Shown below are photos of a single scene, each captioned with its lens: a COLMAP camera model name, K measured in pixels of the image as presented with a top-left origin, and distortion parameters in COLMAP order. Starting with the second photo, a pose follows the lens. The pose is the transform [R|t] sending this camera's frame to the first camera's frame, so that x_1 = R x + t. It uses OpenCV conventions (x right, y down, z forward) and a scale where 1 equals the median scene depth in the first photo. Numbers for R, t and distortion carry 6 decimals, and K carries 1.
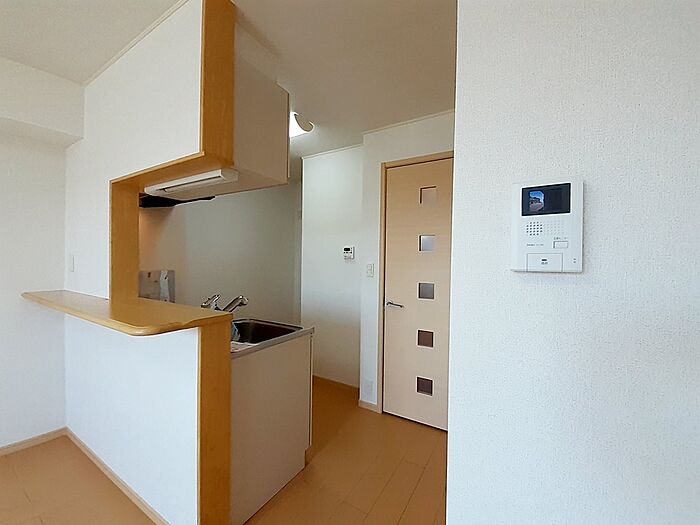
lens RADIAL K [[286.5, 0, 350.0], [0, 286.5, 262.5], [0, 0, 1]] dist [-0.000137, -0.000074]
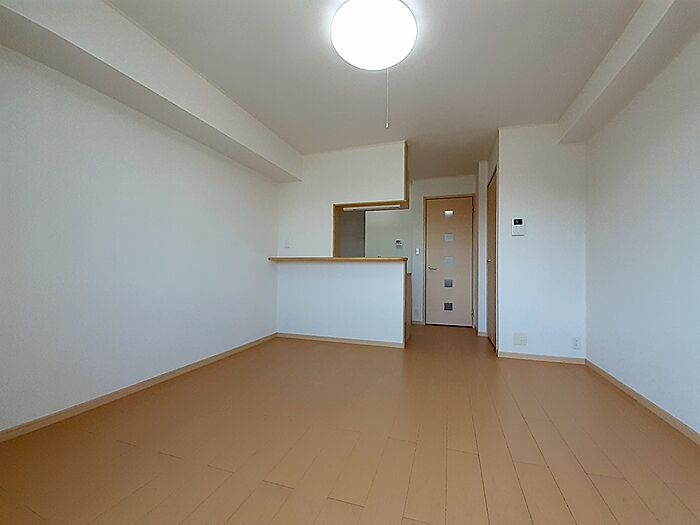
lens RADIAL K [[286.5, 0, 350.0], [0, 286.5, 262.5], [0, 0, 1]] dist [-0.000137, -0.000074]
pose [[0.980808, 0.017525, 0.194185, -0.769719], [-0.012094, 0.999503, -0.029119, 0.165583], [-0.194598, 0.026211, 0.980533, -0.816171]]
